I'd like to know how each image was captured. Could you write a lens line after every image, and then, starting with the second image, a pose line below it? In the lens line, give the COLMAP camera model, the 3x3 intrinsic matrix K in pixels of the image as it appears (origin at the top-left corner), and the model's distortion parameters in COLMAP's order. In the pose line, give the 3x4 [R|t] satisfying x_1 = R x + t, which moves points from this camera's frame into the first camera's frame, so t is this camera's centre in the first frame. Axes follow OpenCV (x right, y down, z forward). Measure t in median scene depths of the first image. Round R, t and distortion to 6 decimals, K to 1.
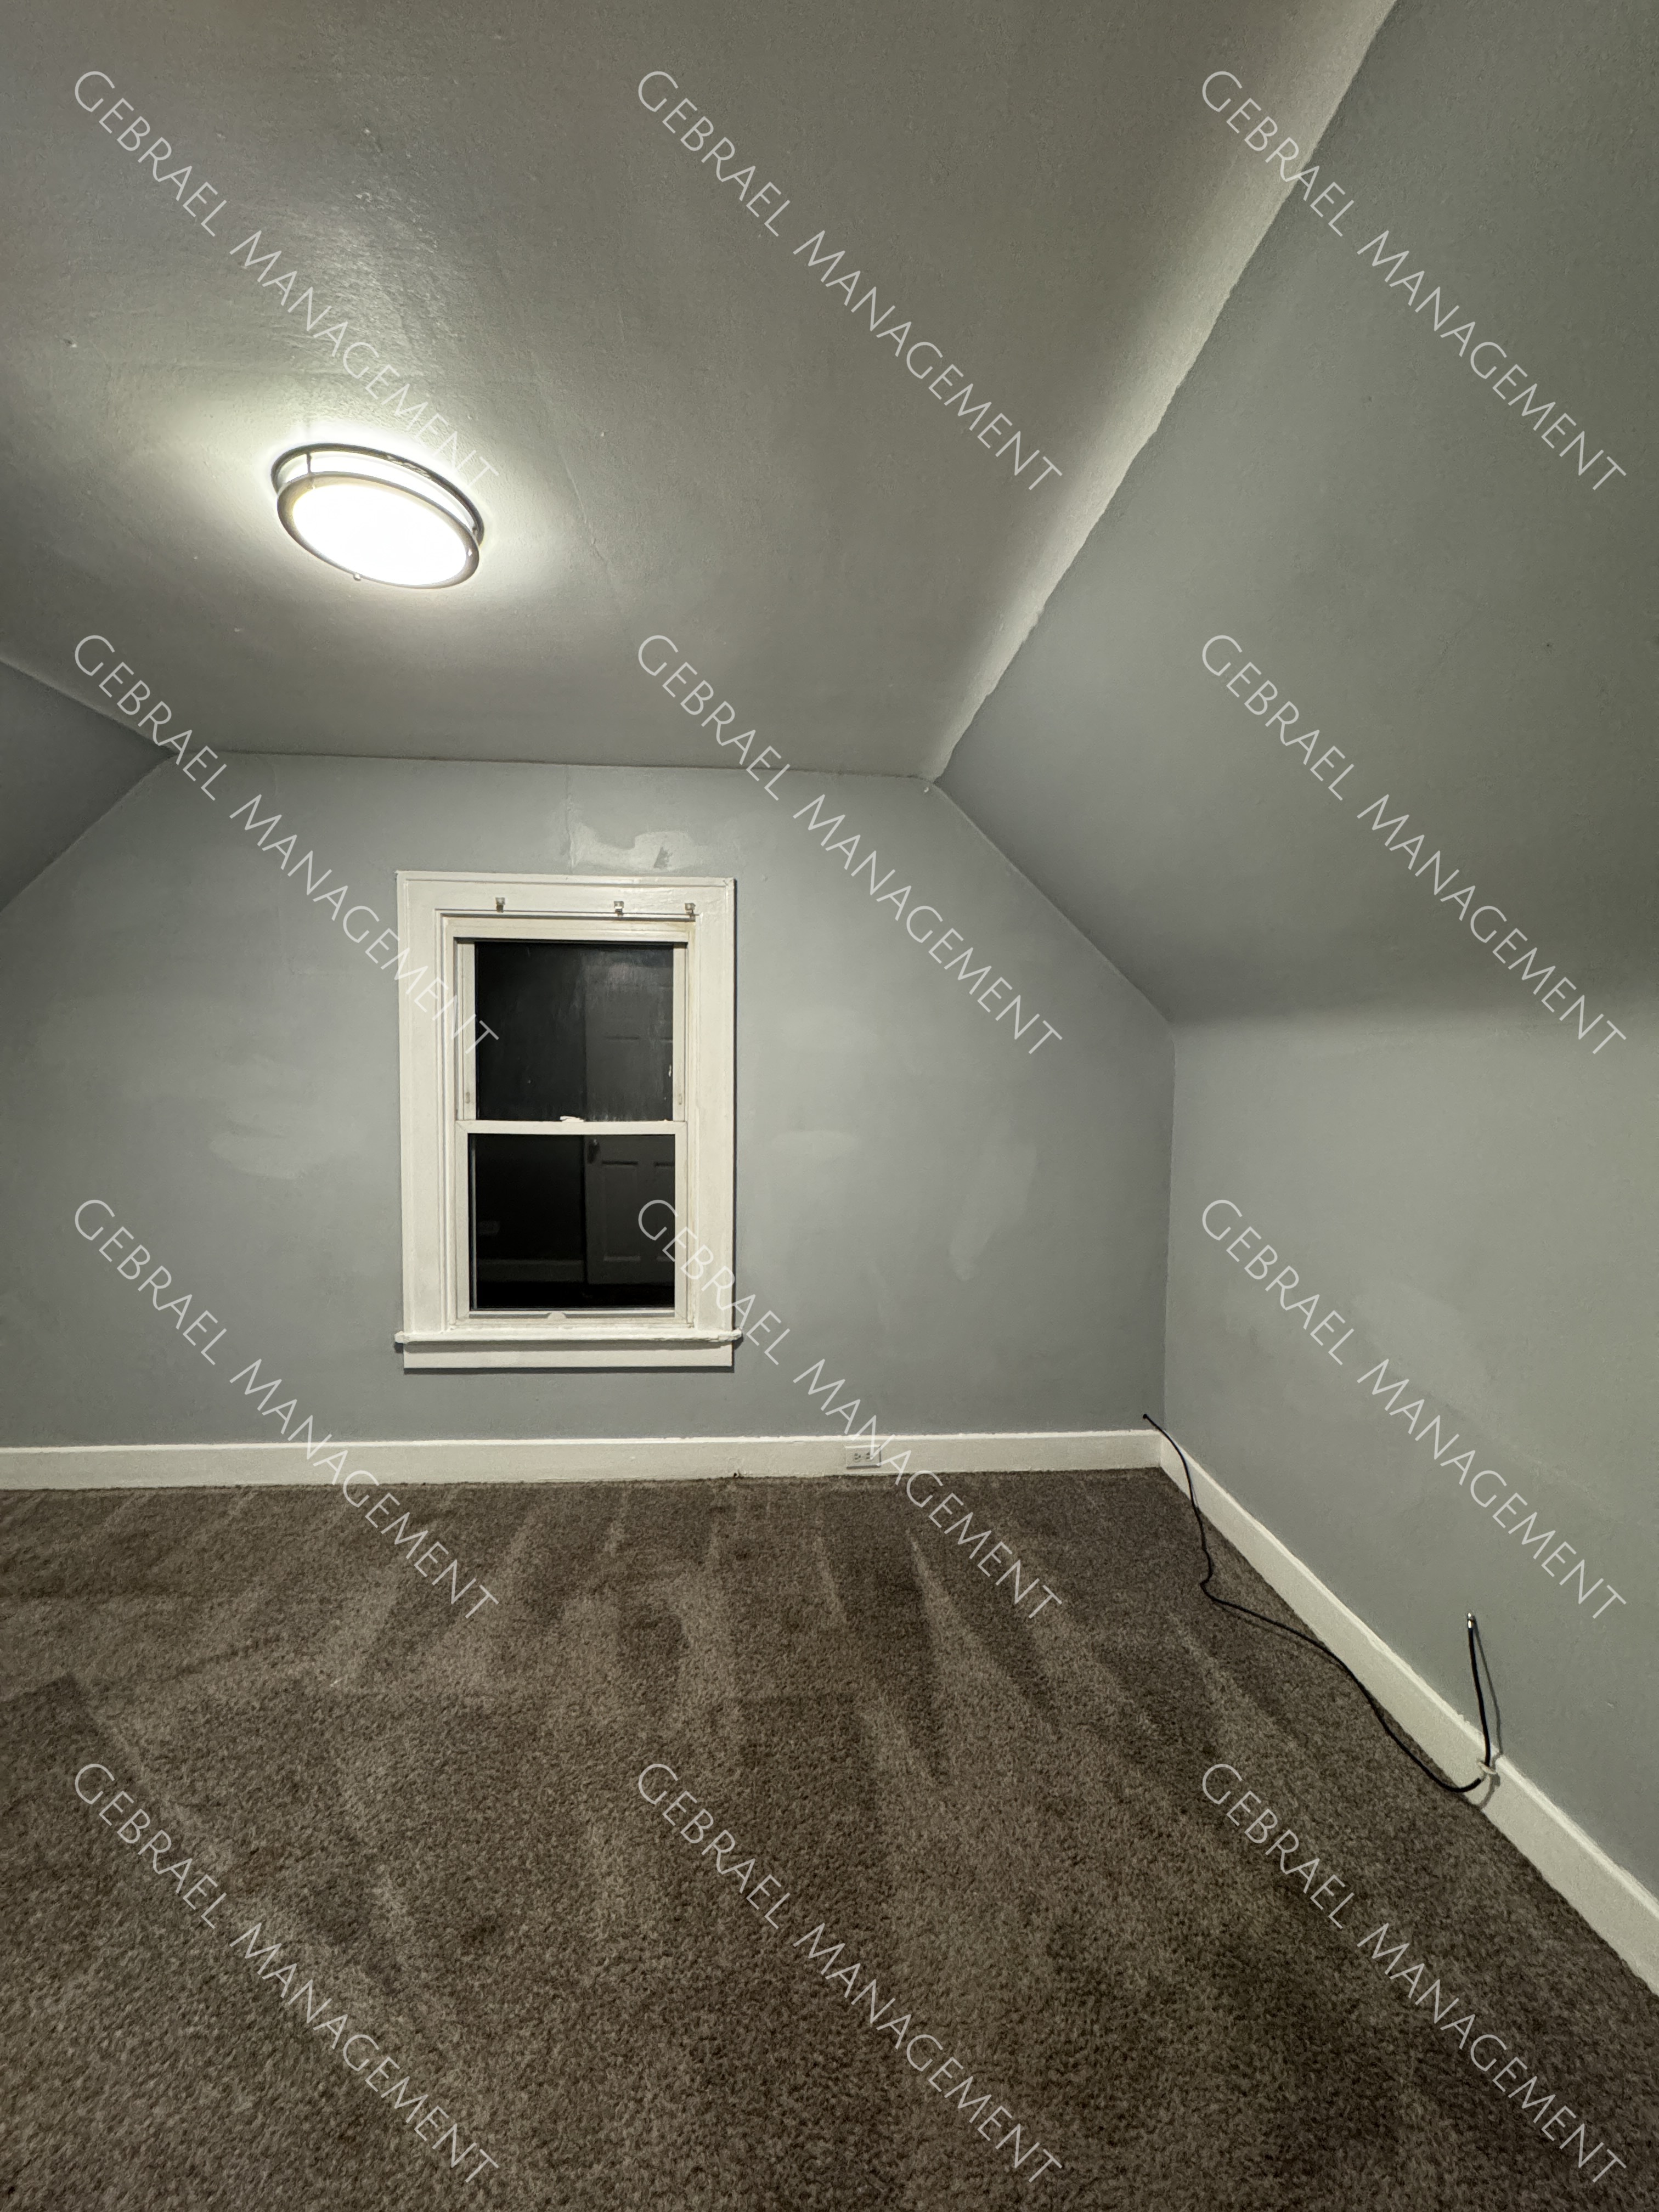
lens RADIAL K [[876.5, 0, 829.5], [0, 876.5, 1106.0], [0, 0, 1]] dist [-0.005237, 0.000316]
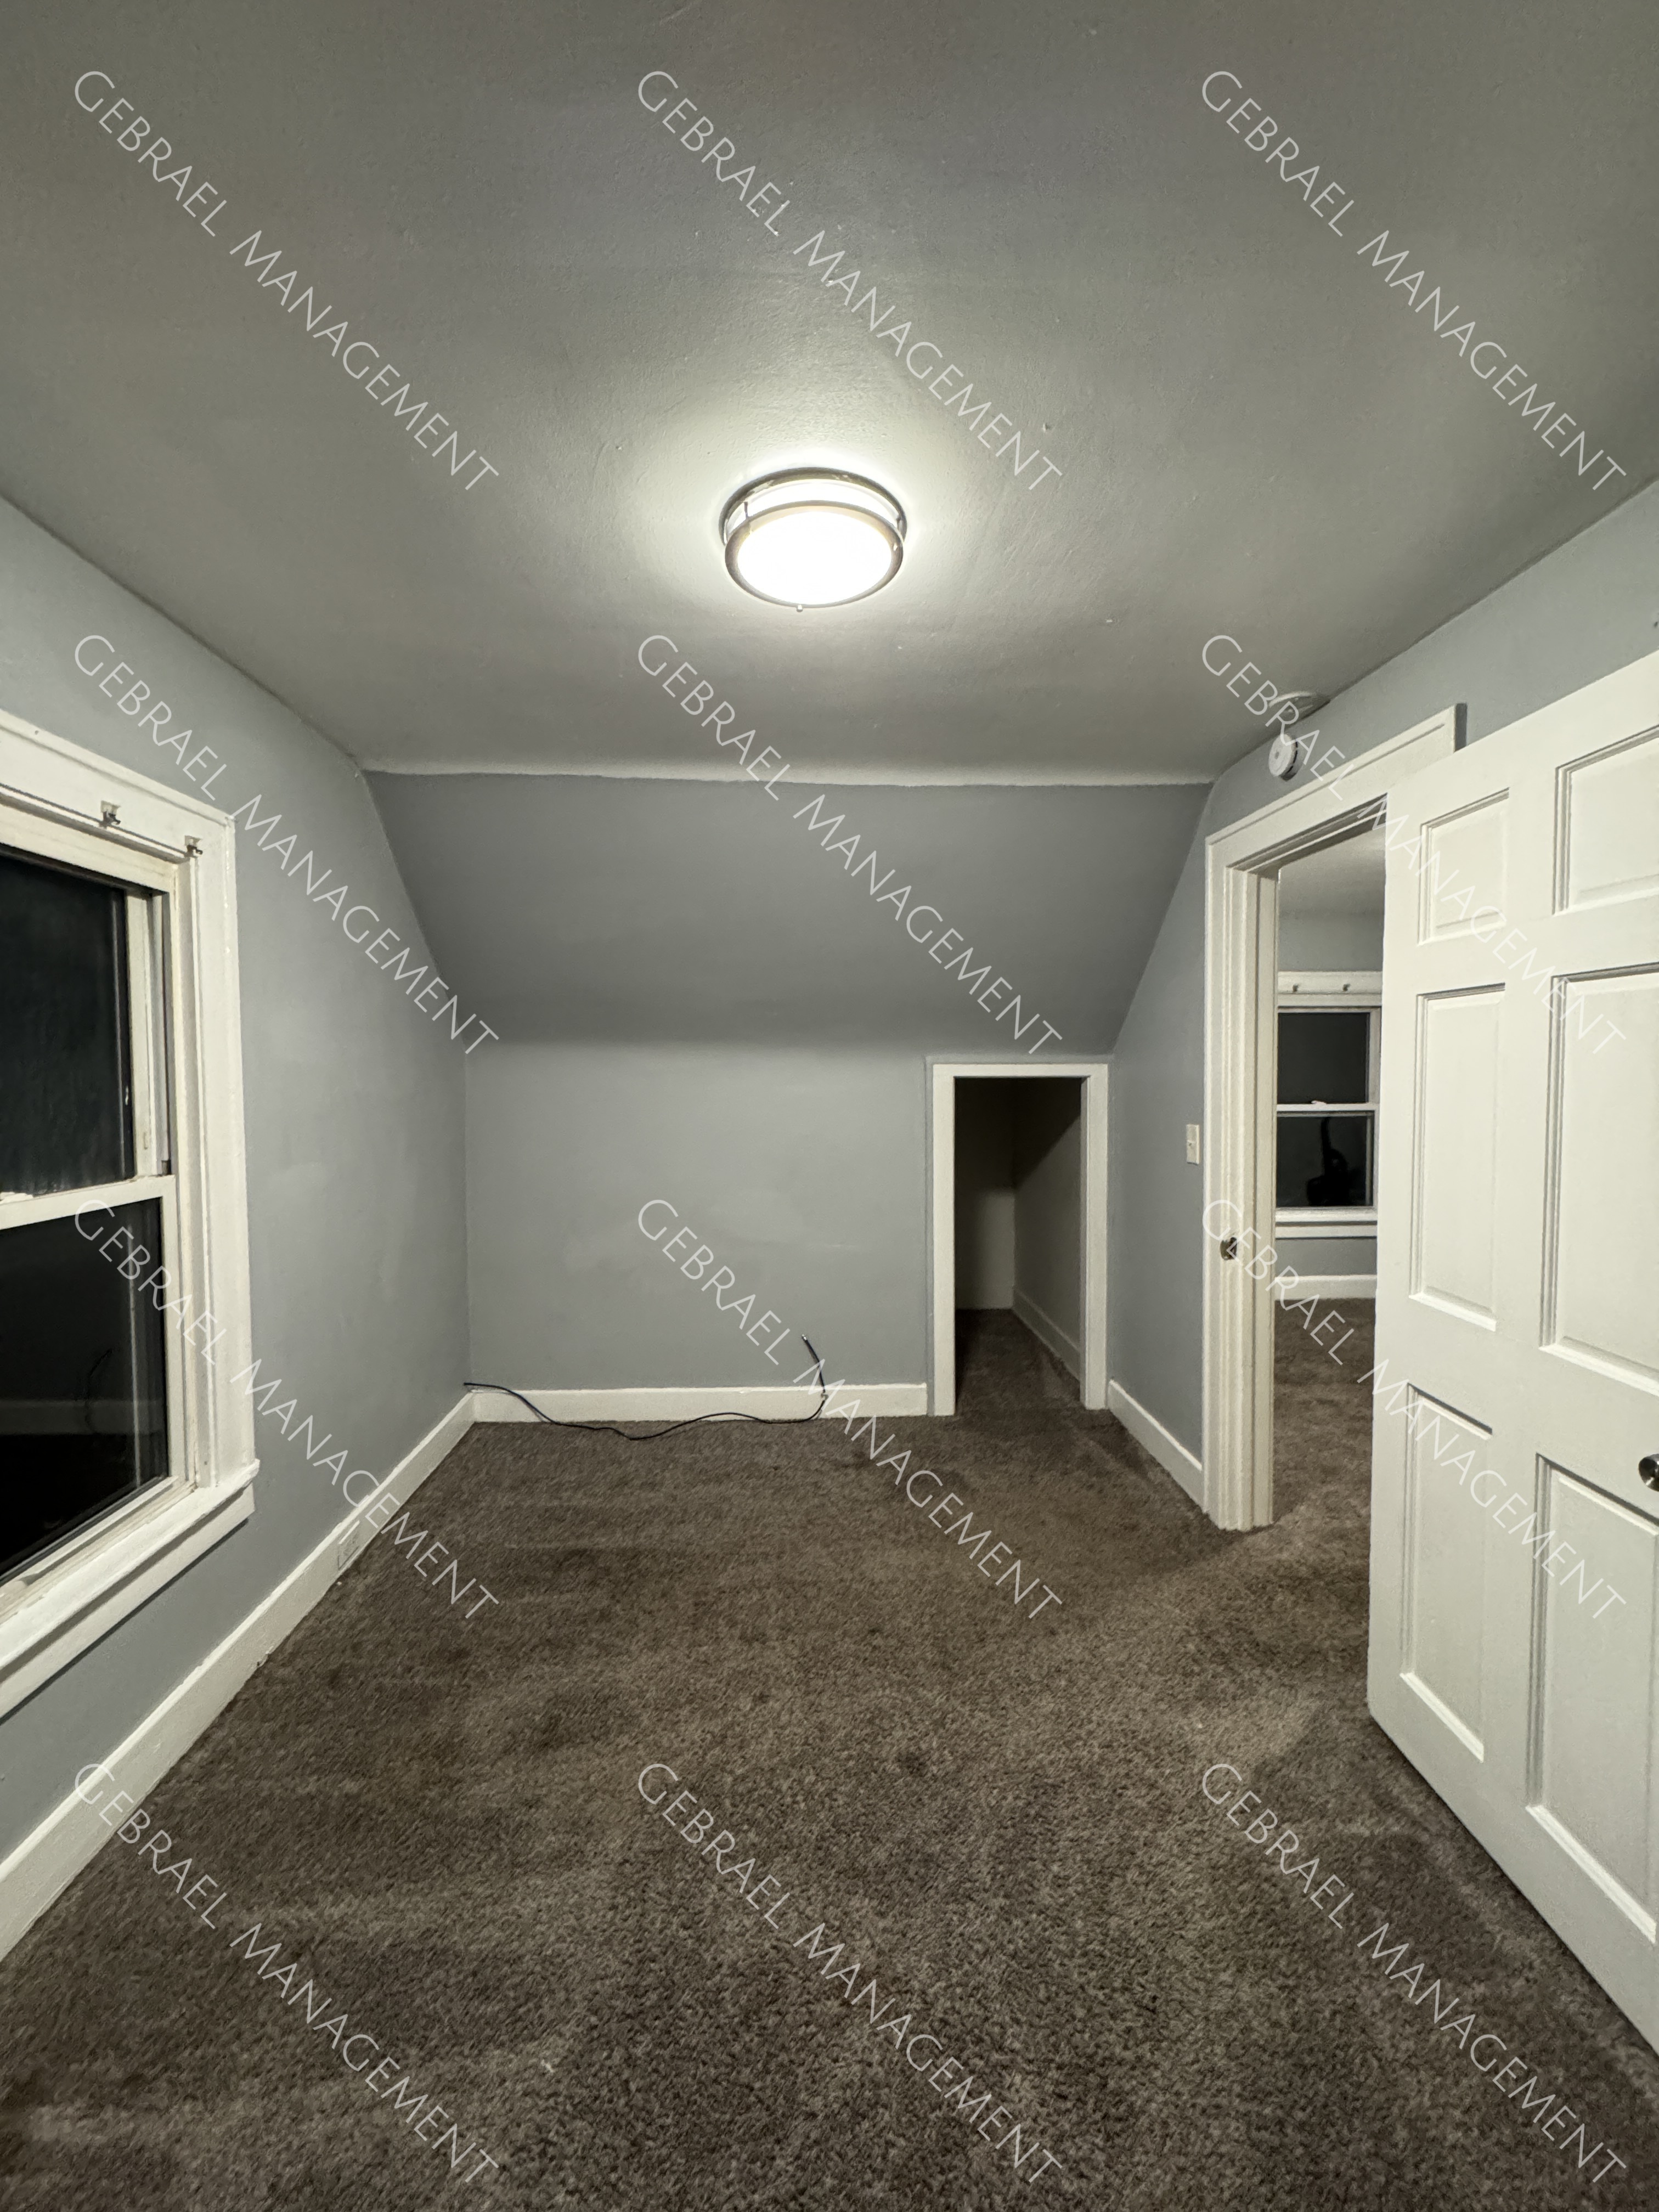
lens RADIAL K [[876.5, 0, 829.5], [0, 876.5, 1106.0], [0, 0, 1]] dist [-0.005237, 0.000316]
pose [[0.003855, -0.044430, 0.999005, -0.878745], [0.046308, 0.997949, 0.044205, -0.042307], [-0.998920, 0.046091, 0.005905, 0.575201]]
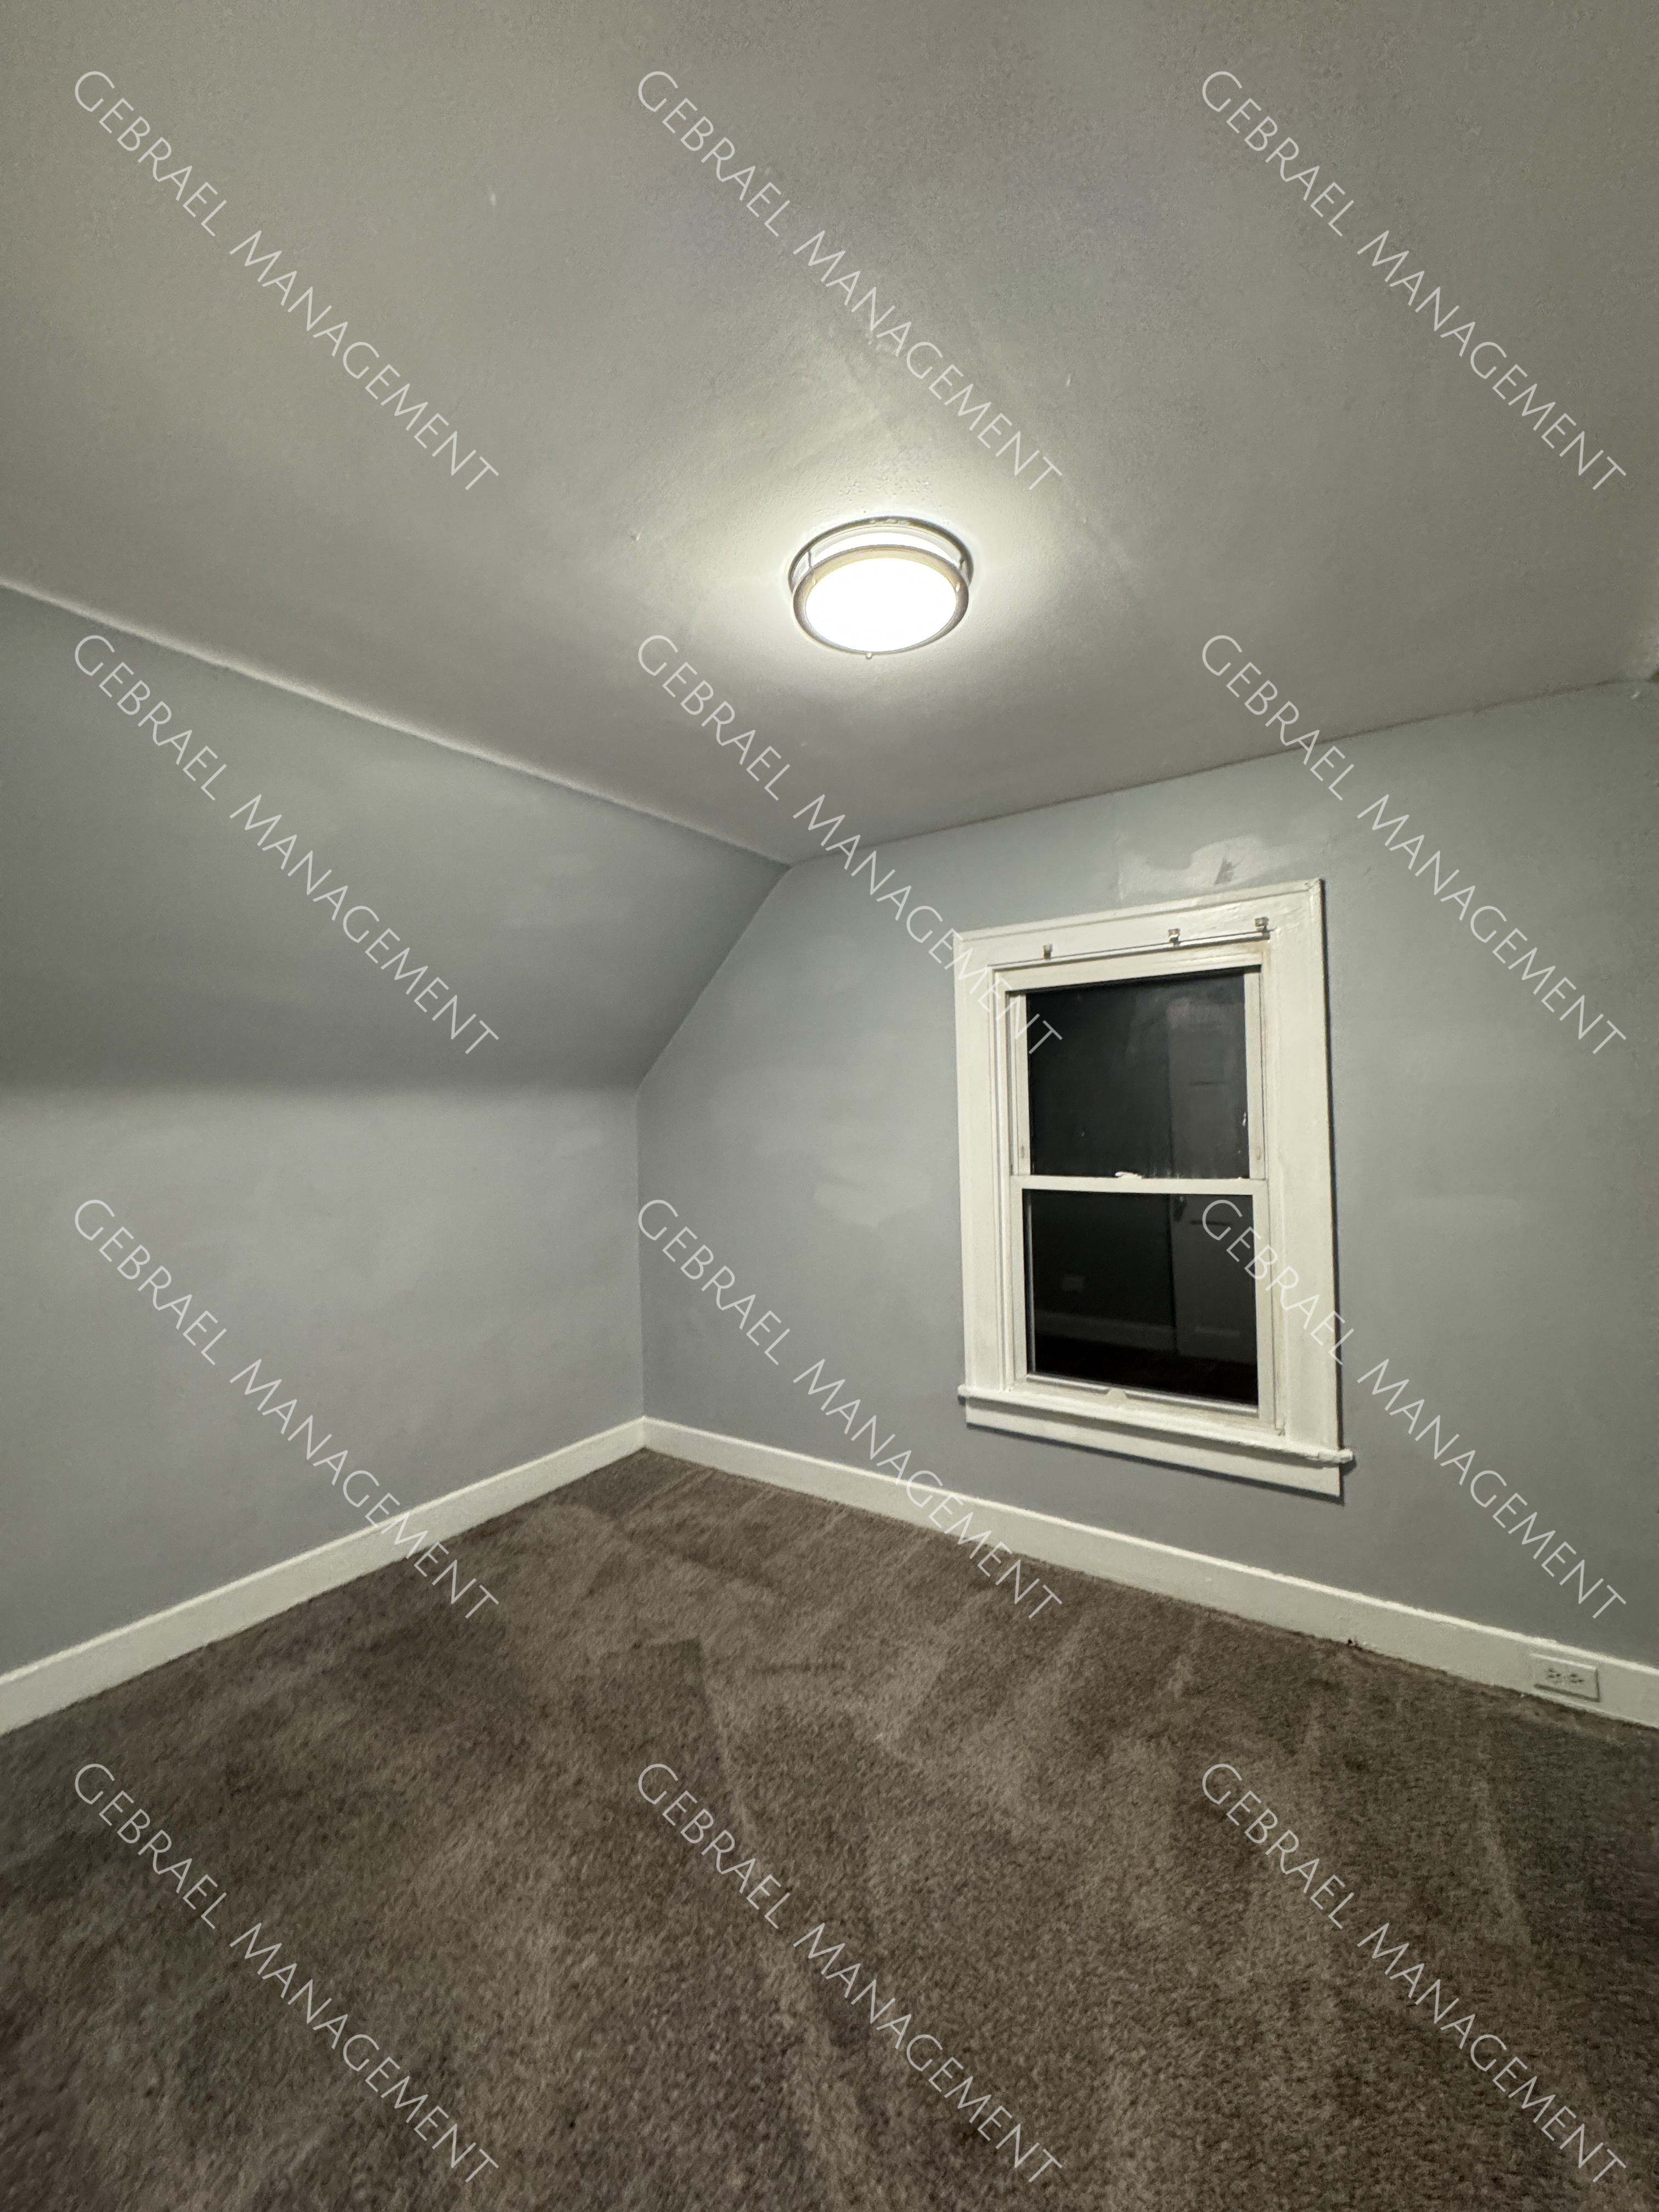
lens RADIAL K [[876.5, 0, 829.5], [0, 876.5, 1106.0], [0, 0, 1]] dist [-0.005237, 0.000316]
pose [[0.784043, -0.037429, -0.619577, 0.029892], [0.001006, 0.998256, -0.059033, -0.003772], [0.620706, 0.045661, 0.782713, 0.106903]]
